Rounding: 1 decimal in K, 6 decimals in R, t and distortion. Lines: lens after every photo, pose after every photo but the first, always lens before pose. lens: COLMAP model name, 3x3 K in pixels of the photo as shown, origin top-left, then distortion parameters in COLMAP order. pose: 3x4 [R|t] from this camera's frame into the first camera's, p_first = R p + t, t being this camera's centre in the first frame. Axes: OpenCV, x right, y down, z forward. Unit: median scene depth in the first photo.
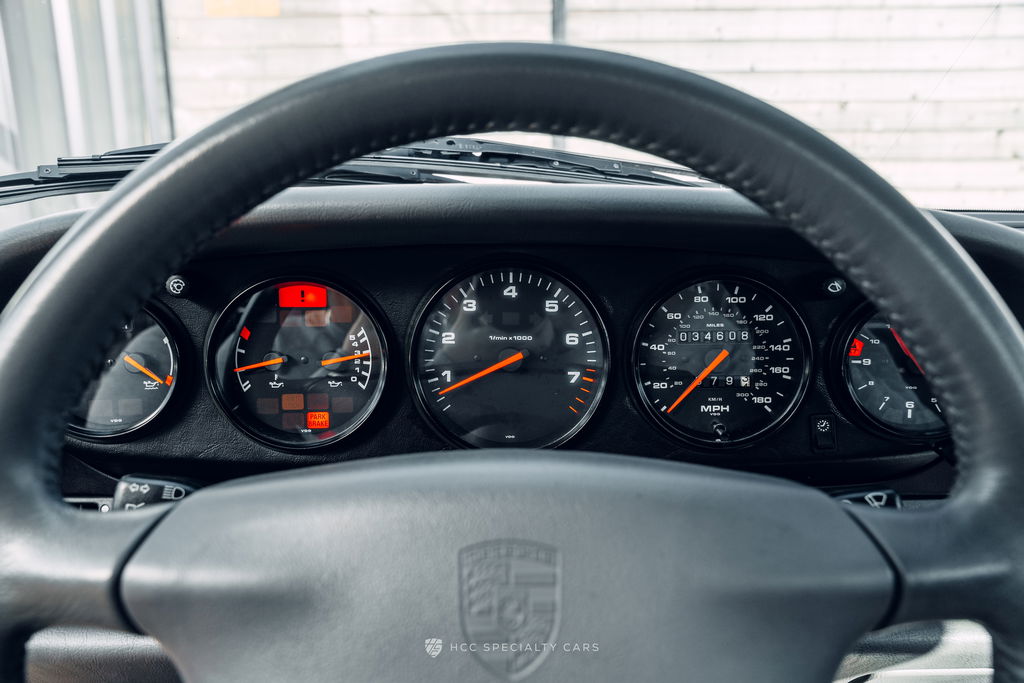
lens RADIAL K [[689.7, 0, 514.2], [0, 689.7, 341.1], [0, 0, 1]] dist [-0.012867, 0.009438]
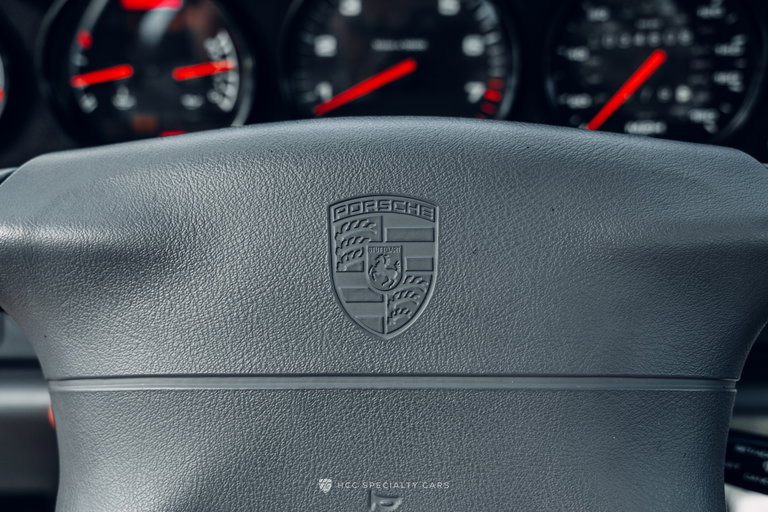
lens RADIAL K [[855.6, 0, 385.9], [0, 855.6, 256.0], [0, 0, 1]] dist [0.059287, 0.000000]
pose [[0.999109, 0.001247, -0.042185, 0.023155], [0.004211, 0.991630, 0.129045, 0.116786], [0.041993, -0.129107, 0.990741, -0.065296]]
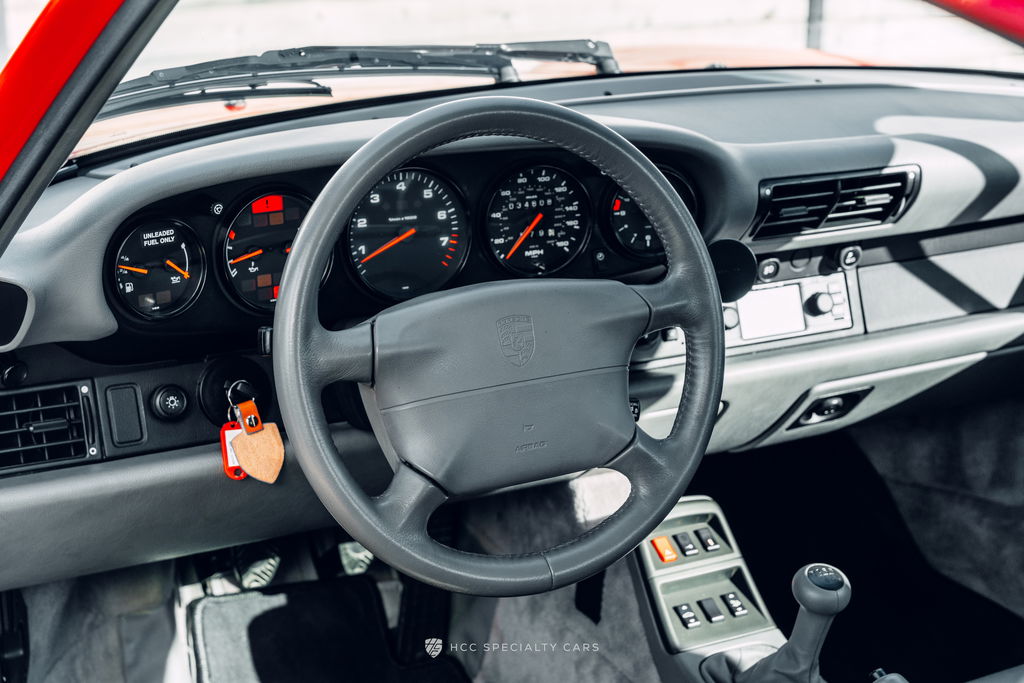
lens RADIAL K [[1650.8, 0, 515.6], [0, 1650.8, 344.9], [0, 0, 1]] dist [-0.024950, 0.000000]
pose [[0.894197, -0.129559, 0.428516, -1.308200], [0.065632, 0.984804, 0.160792, -0.284221], [-0.442836, -0.115655, 0.889112, -2.189994]]
